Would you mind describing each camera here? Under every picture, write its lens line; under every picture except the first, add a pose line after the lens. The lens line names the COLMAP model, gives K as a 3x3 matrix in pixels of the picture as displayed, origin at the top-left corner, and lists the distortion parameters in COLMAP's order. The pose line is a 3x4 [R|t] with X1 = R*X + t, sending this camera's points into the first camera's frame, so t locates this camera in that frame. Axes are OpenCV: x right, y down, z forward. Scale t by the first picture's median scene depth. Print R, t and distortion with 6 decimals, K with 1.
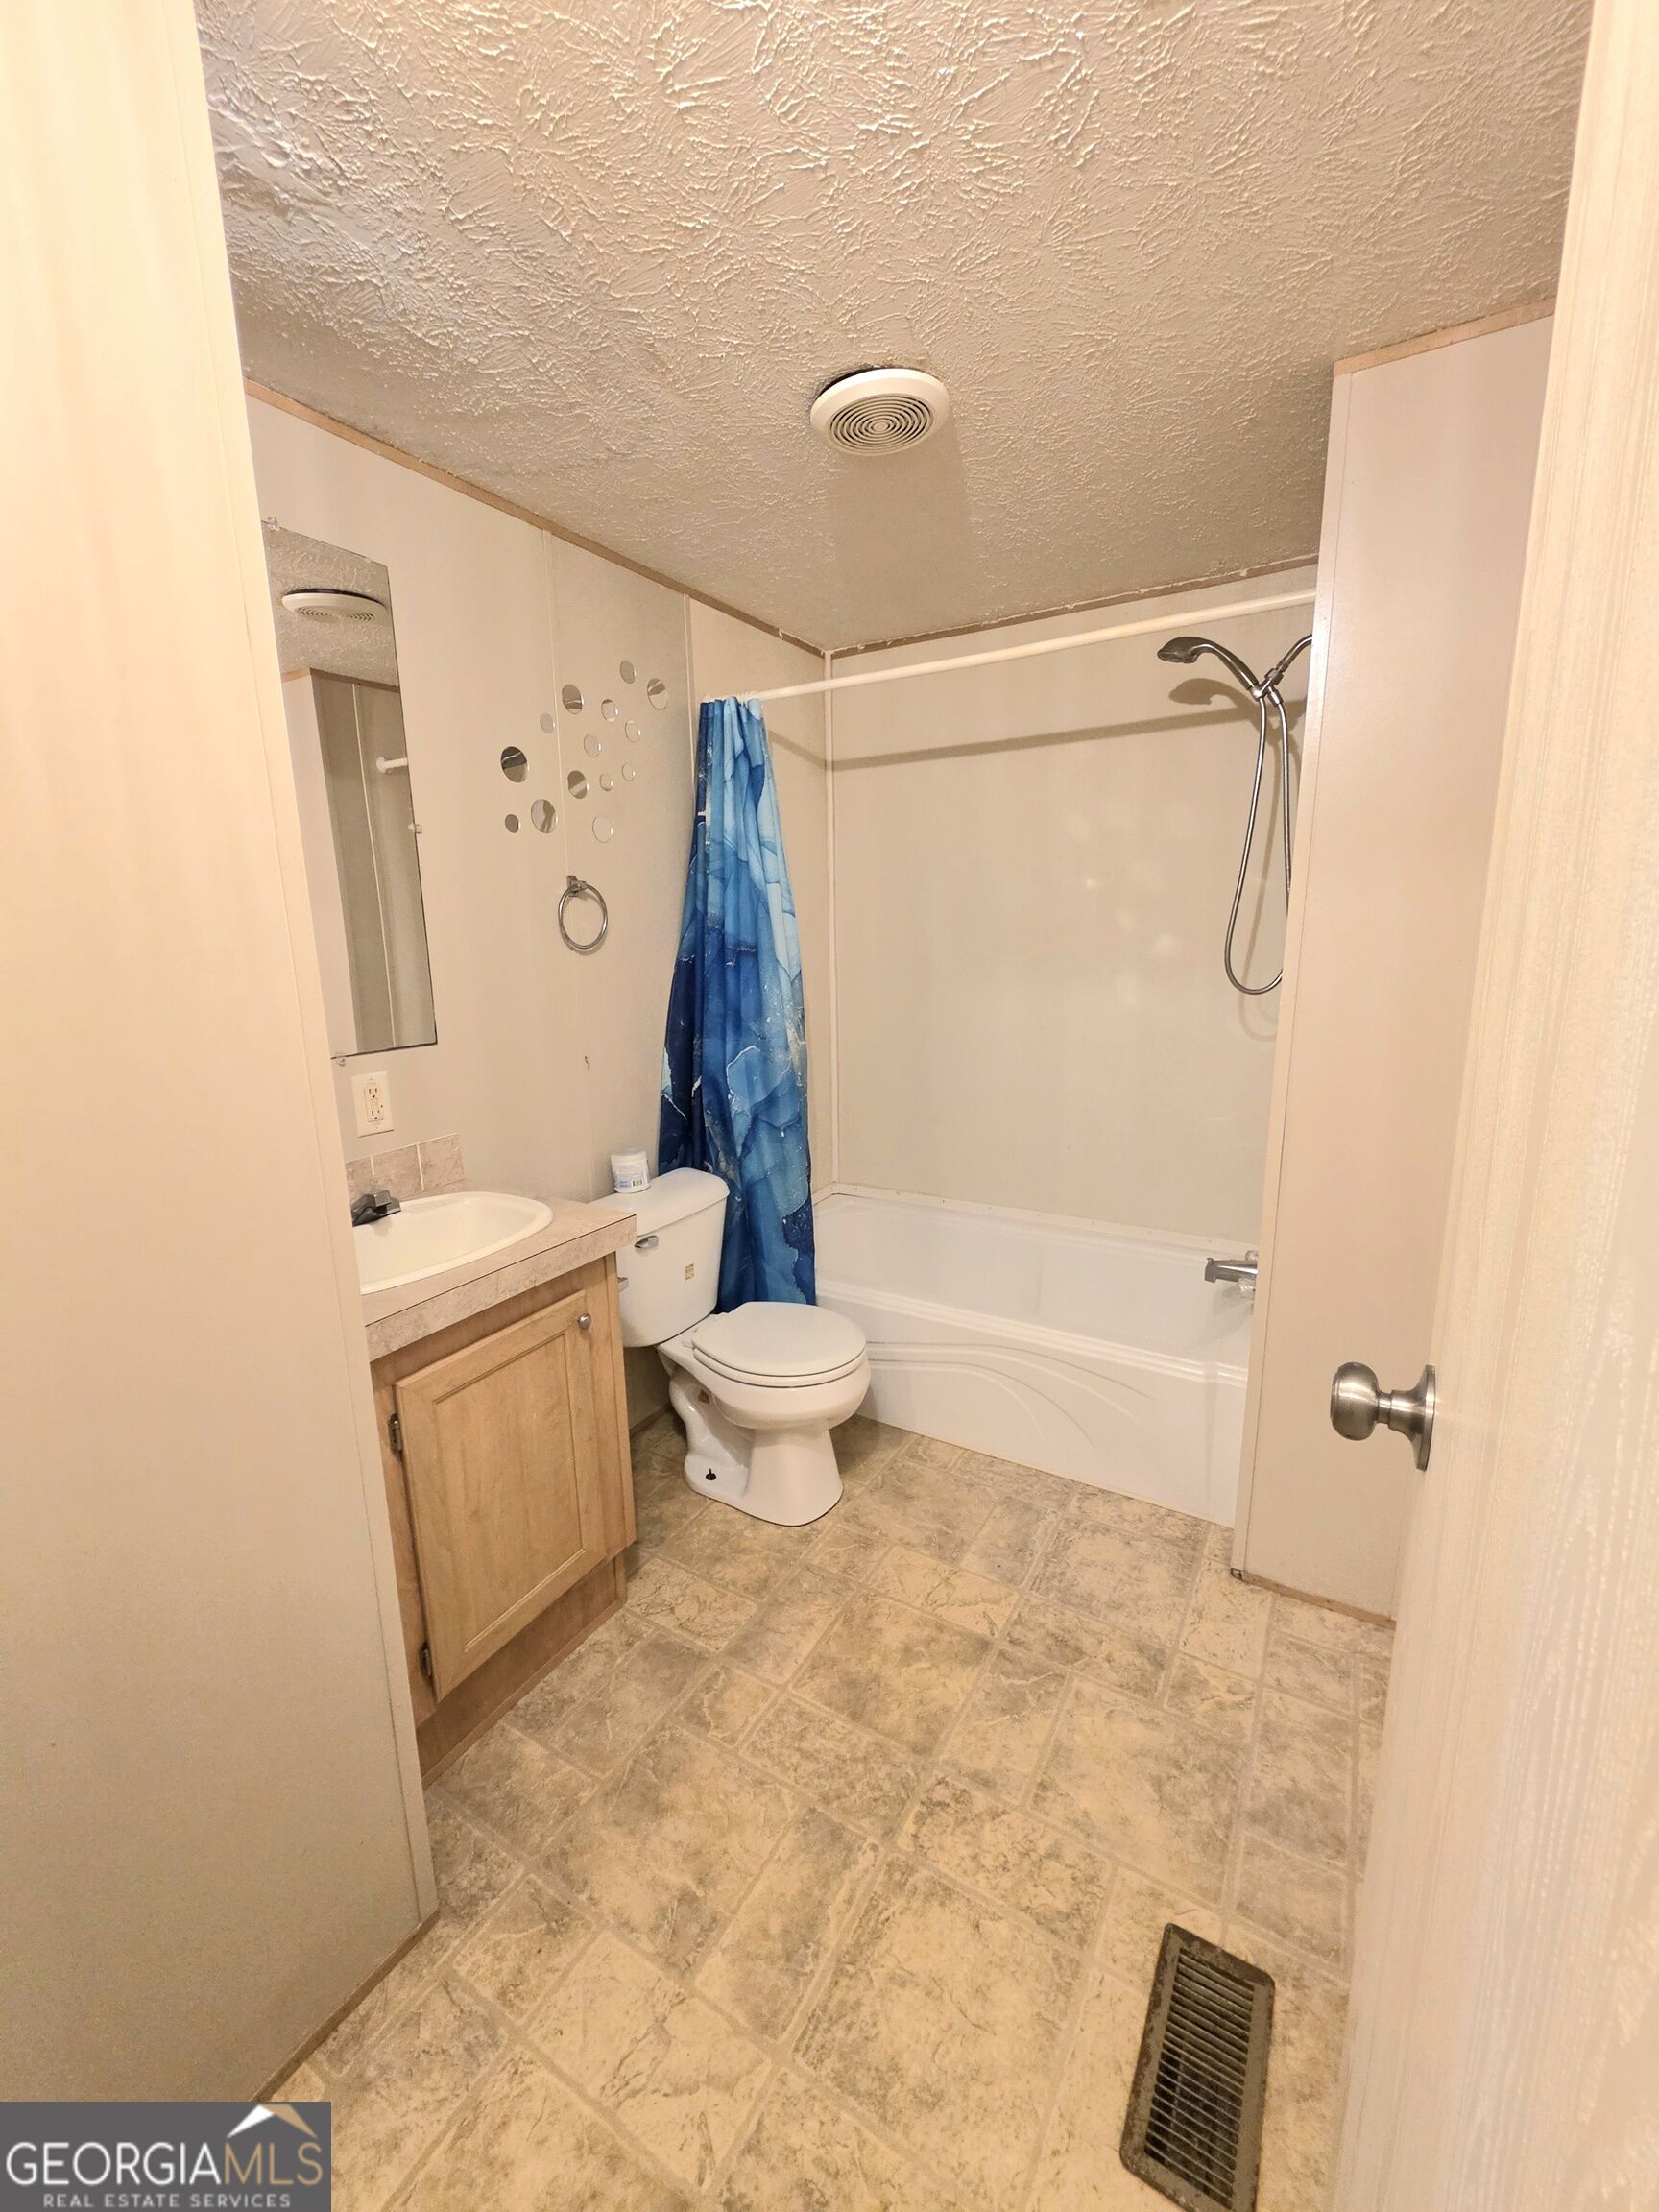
lens RADIAL K [[894.9, 0, 841.3], [0, 894.9, 1014.1], [0, 0, 1]] dist [0.000823, 0.000147]
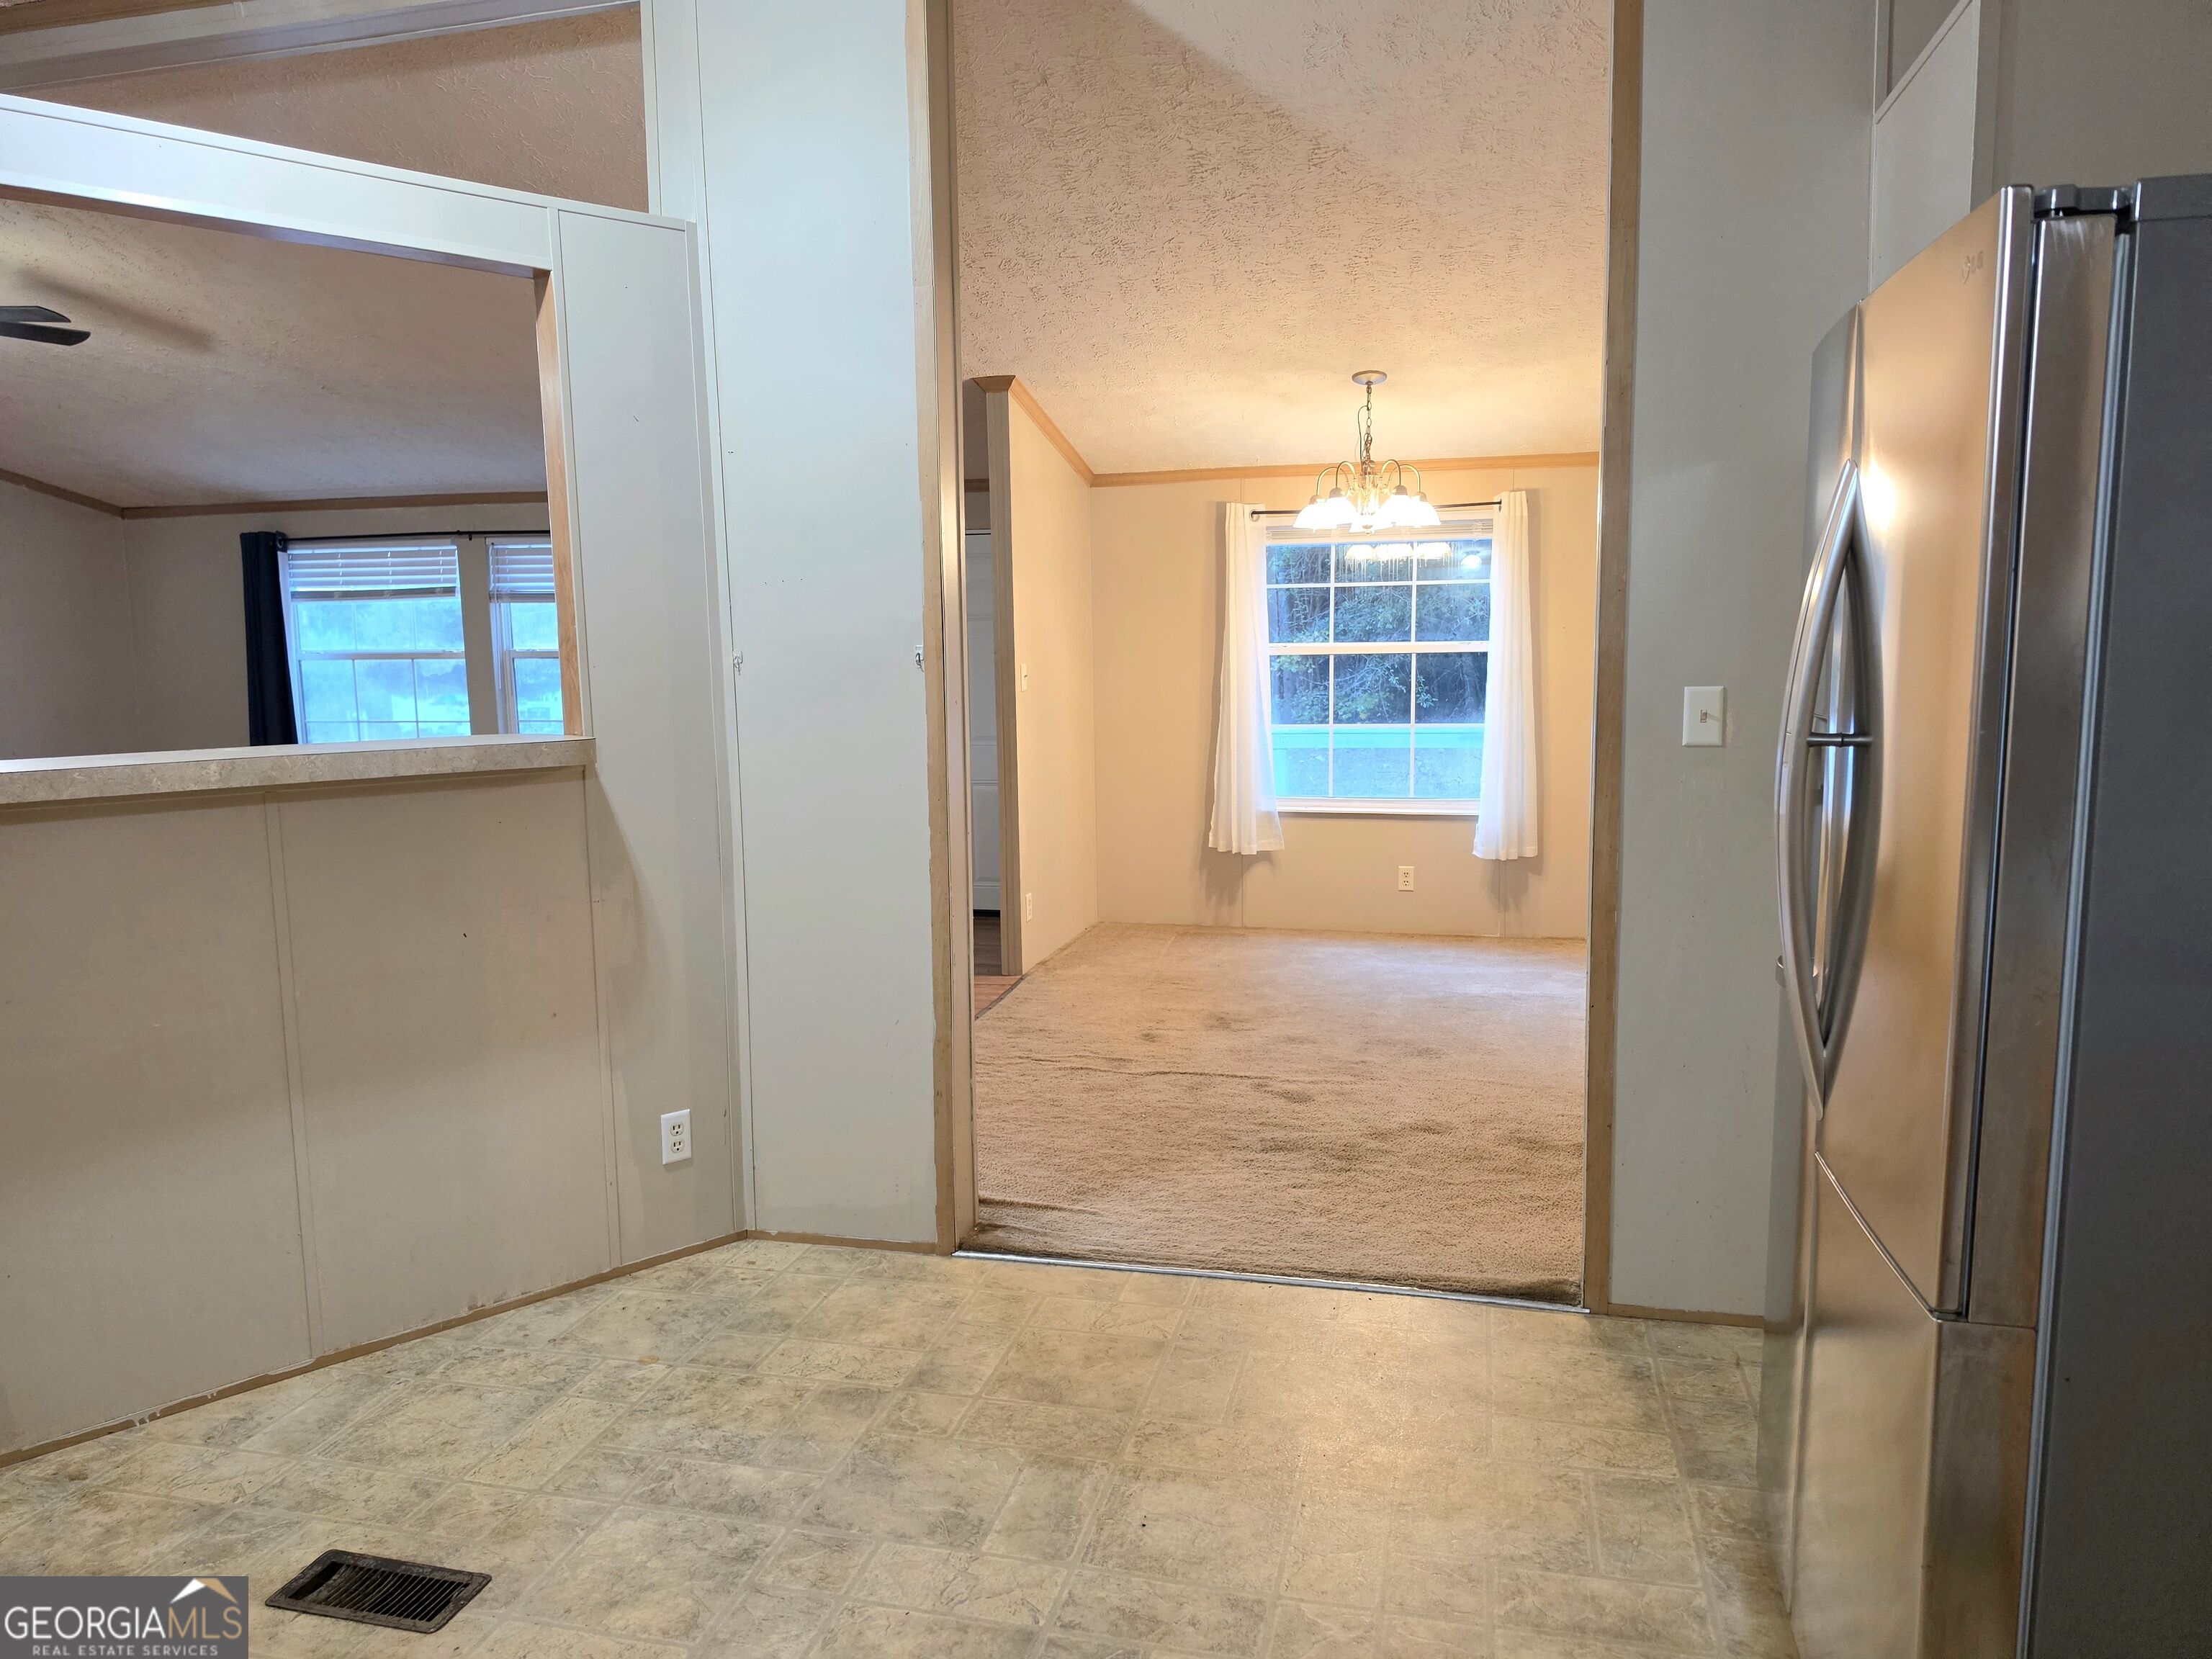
lens RADIAL K [[1559.7, 0, 1095.8], [0, 1559.7, 822.9], [0, 0, 1]] dist [0.051224, -0.058994]
pose [[0.959175, -0.027491, 0.281473, -0.117197], [0.020632, 0.999414, 0.027302, 0.021192], [-0.282059, -0.020380, 0.959181, -0.197157]]
